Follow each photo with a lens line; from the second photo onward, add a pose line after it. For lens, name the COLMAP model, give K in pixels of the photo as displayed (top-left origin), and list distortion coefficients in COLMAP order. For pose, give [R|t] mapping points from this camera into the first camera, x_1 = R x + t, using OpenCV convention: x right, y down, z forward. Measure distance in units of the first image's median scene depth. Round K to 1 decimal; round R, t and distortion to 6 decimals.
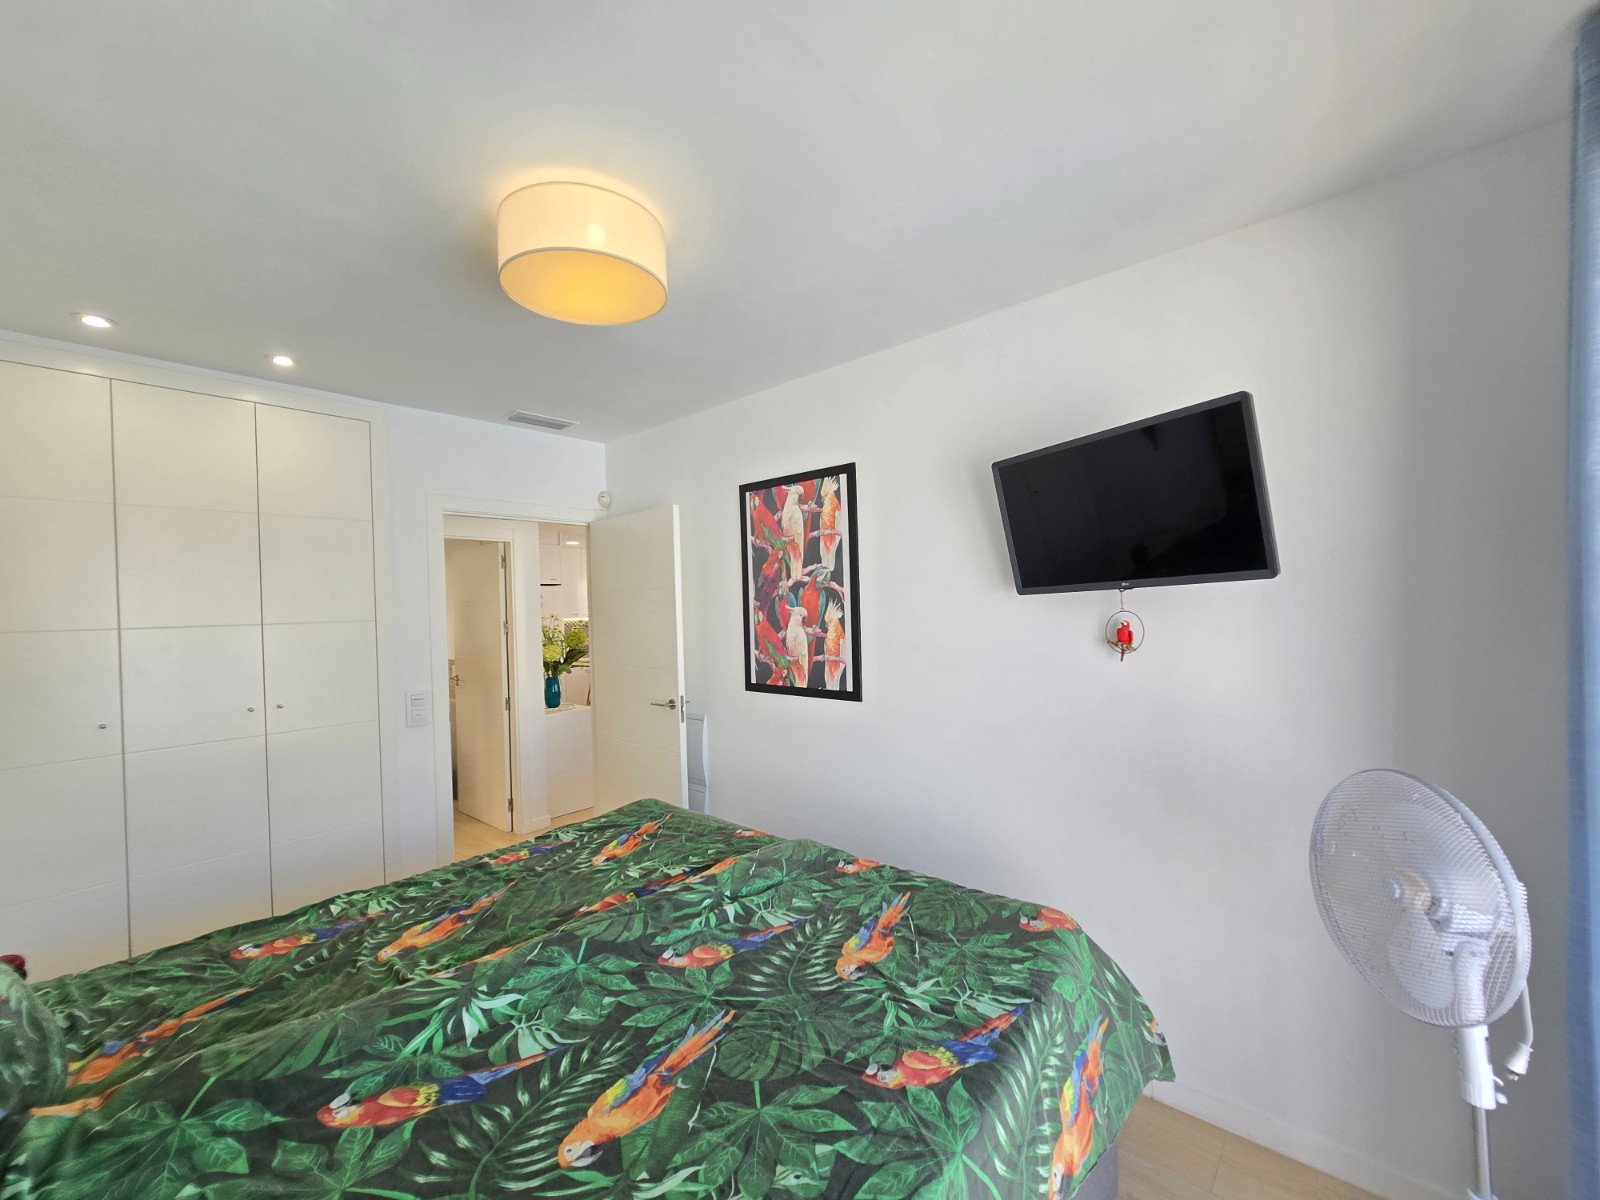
lens RADIAL K [[653.4, 0, 799.0], [0, 653.4, 608.8], [0, 0, 1]] dist [-0.004206, -0.000343]
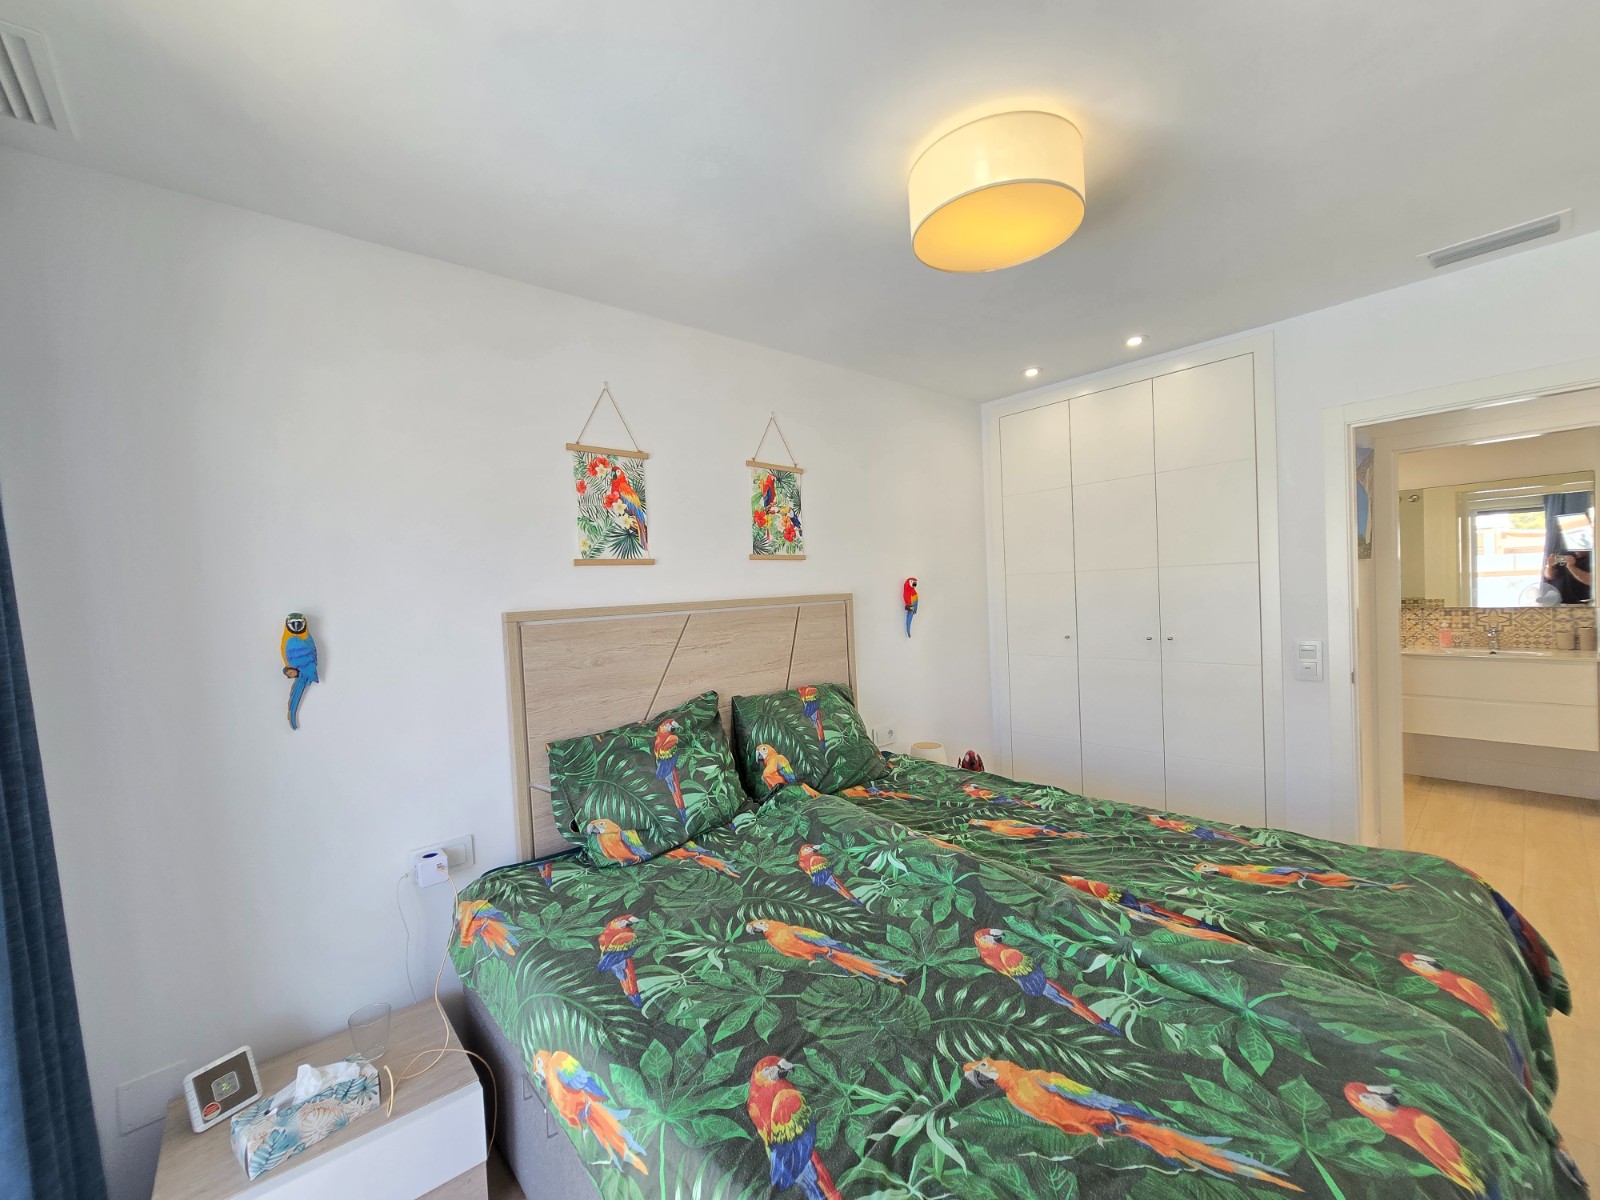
lens RADIAL K [[661.5, 0, 807.5], [0, 661.5, 603.0], [0, 0, 1]] dist [0.012775, -0.000073]
pose [[-0.127267, 0.057211, -0.990217, 0.698852], [0.050992, 0.997392, 0.051071, -0.009221], [0.990557, -0.043993, -0.129852, 0.804296]]
